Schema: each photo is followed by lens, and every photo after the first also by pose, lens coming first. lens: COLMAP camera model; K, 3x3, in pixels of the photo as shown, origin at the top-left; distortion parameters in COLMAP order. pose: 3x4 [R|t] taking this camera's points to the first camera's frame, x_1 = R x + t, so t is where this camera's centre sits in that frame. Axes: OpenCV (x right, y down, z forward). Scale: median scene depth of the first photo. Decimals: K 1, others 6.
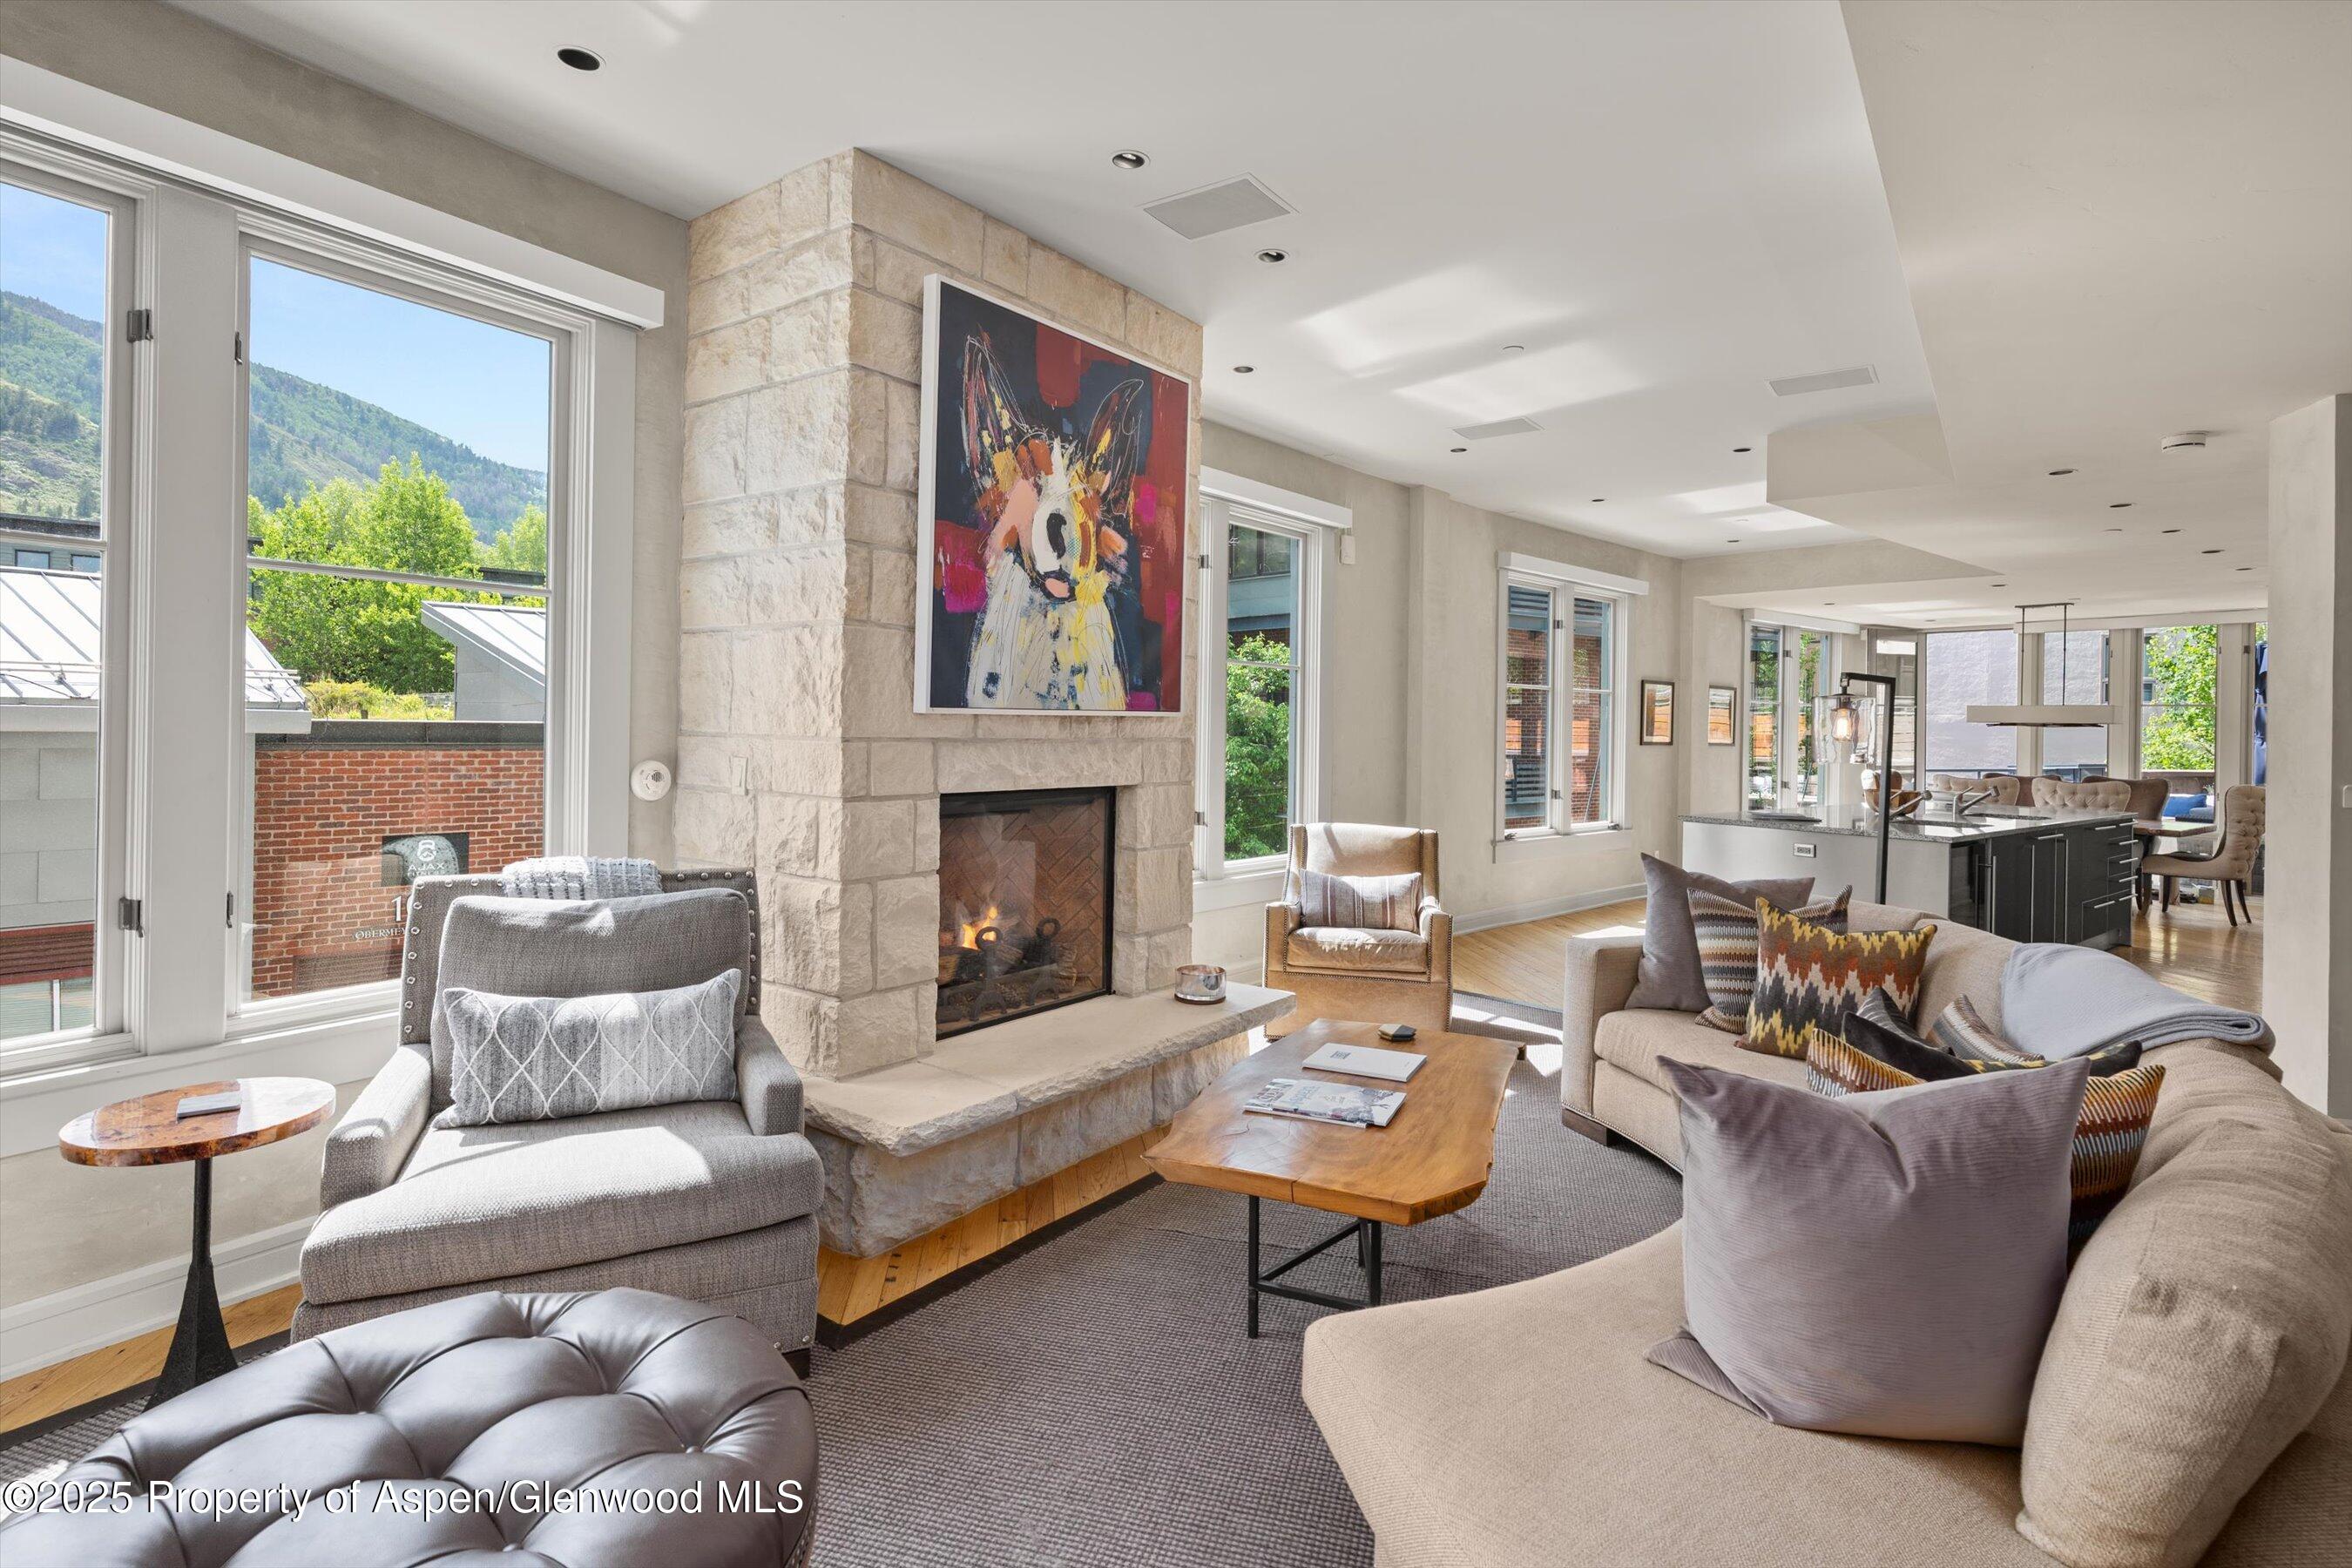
lens RADIAL K [[1138.0, 0, 1172.9], [0, 1138.0, 727.1], [0, 0, 1]] dist [0.002826, 0.000582]
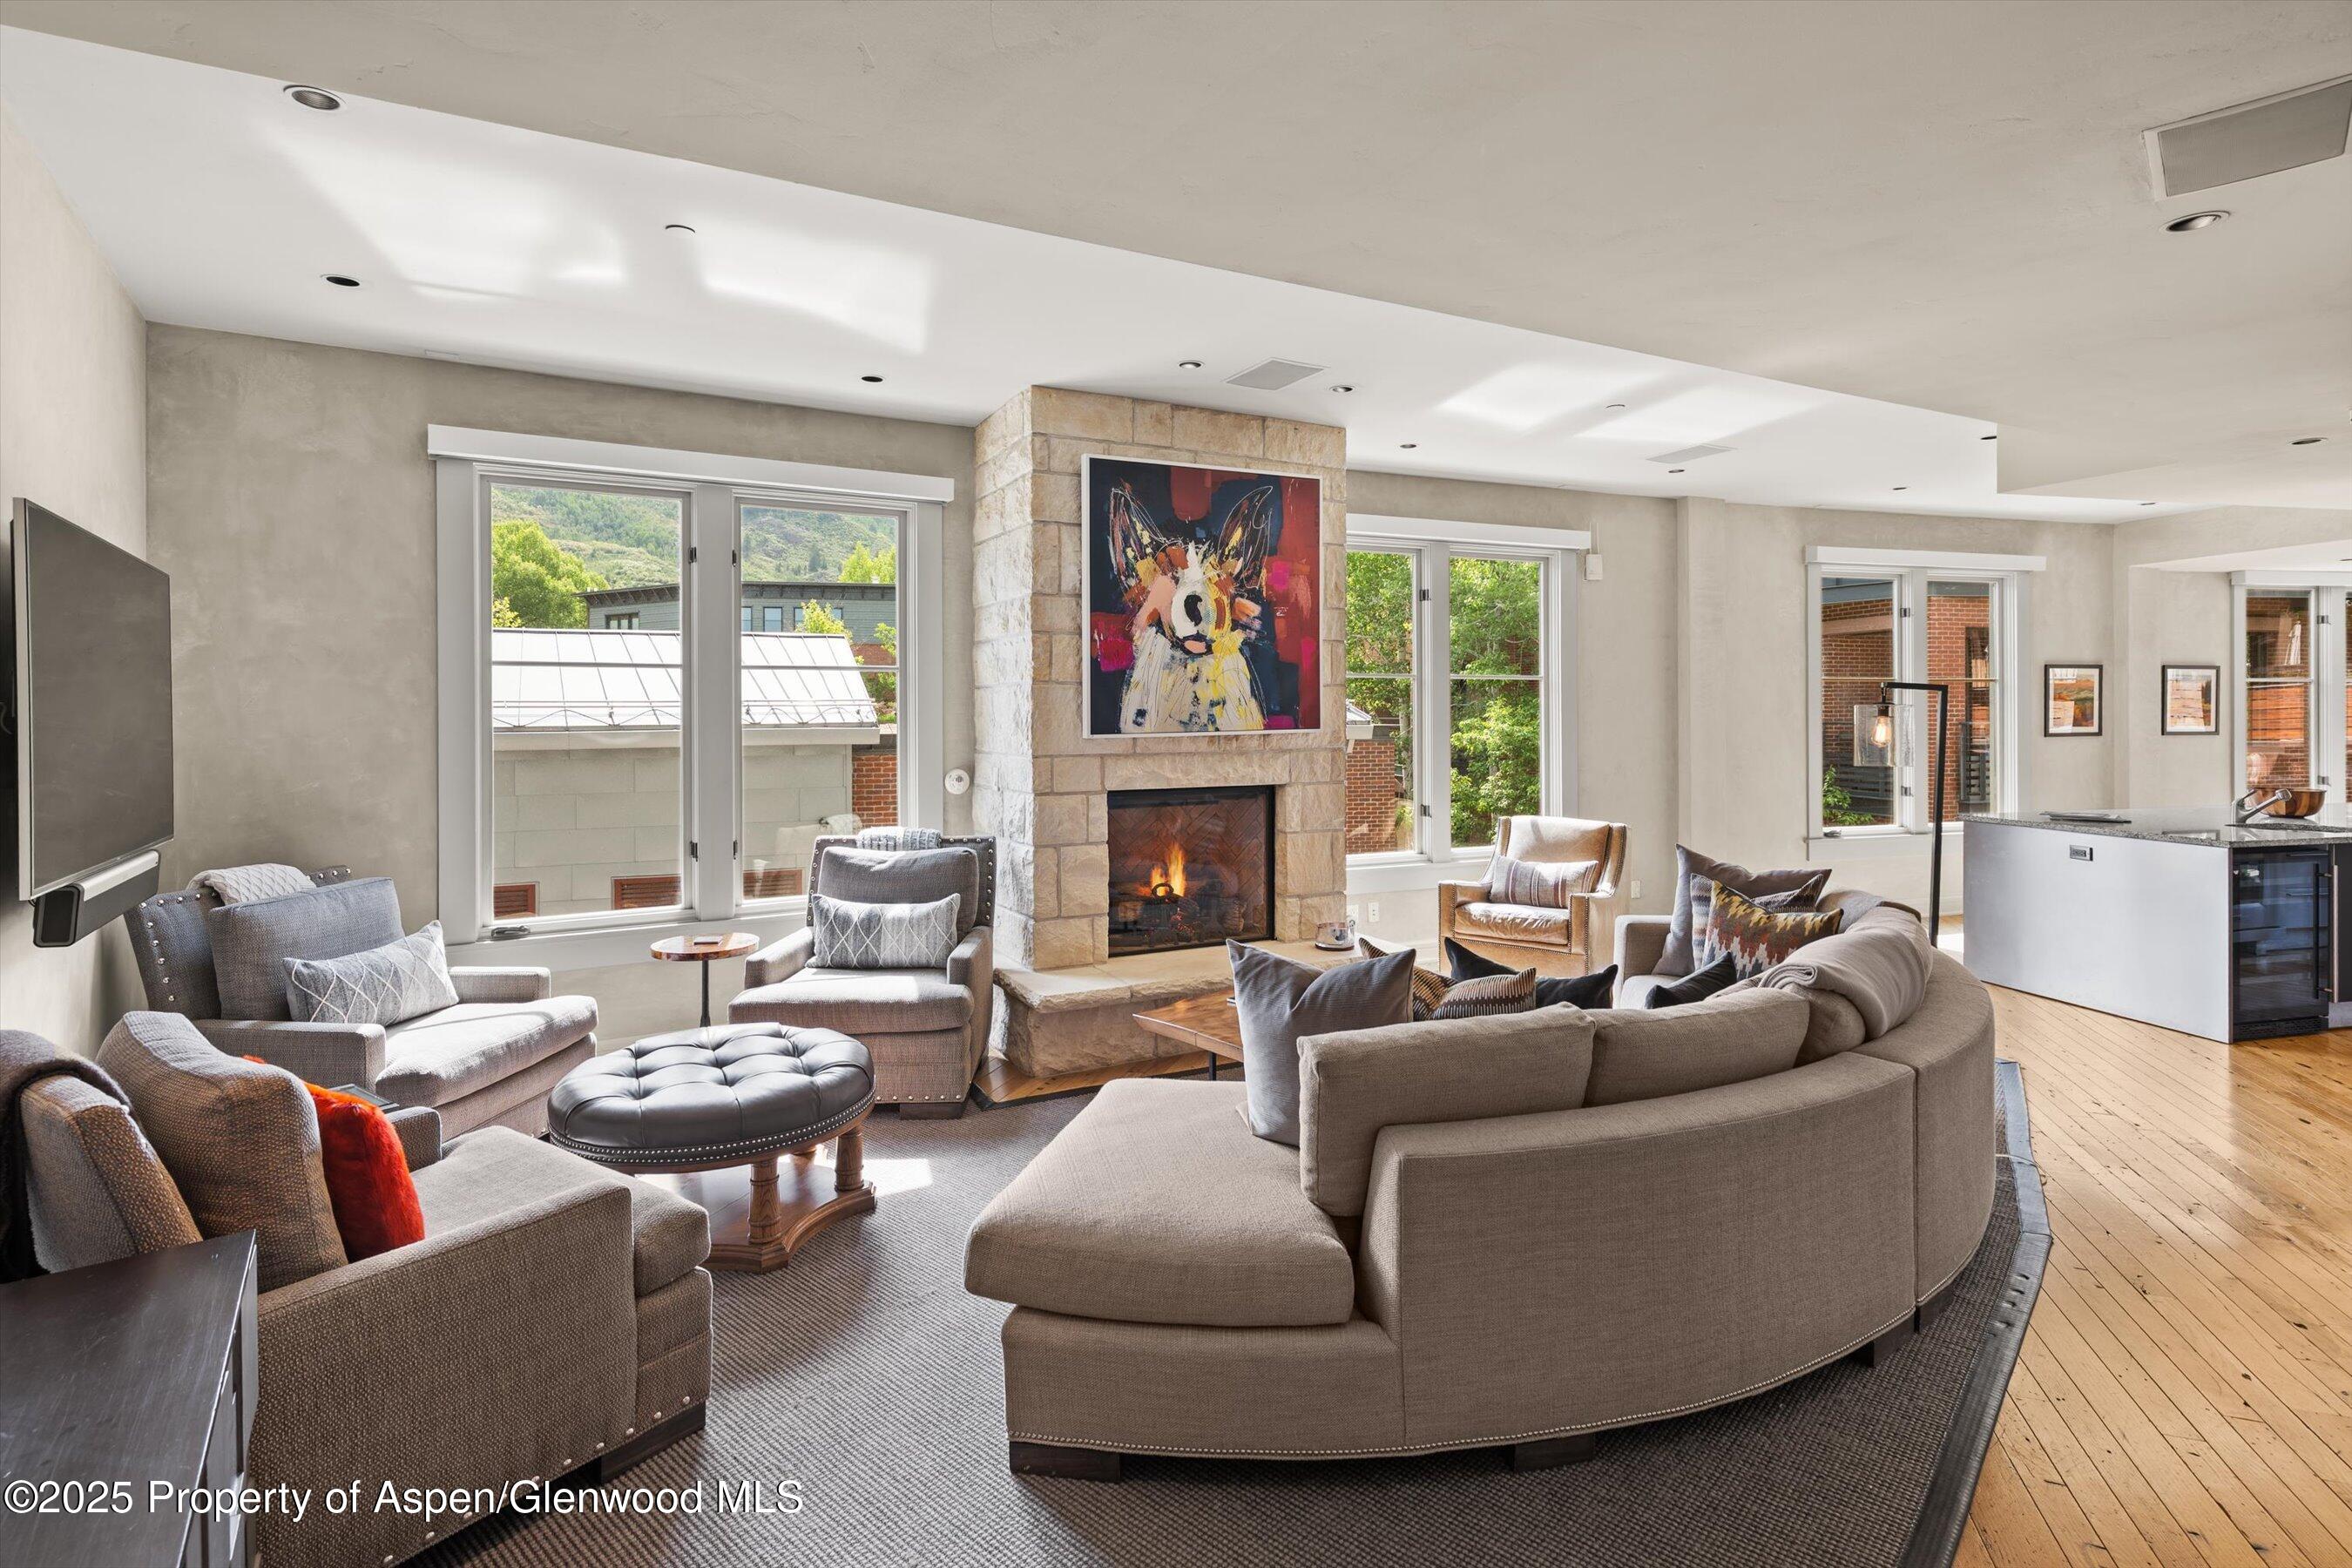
lens RADIAL K [[1151.1, 0, 1192.4], [0, 1151.1, 711.5], [0, 0, 1]] dist [-0.001386, 0.000523]
pose [[0.901218, -0.024576, -0.432668, 0.539467], [0.022183, 0.999698, -0.010578, -0.026939], [0.432797, -0.000065, 0.901491, -0.314939]]
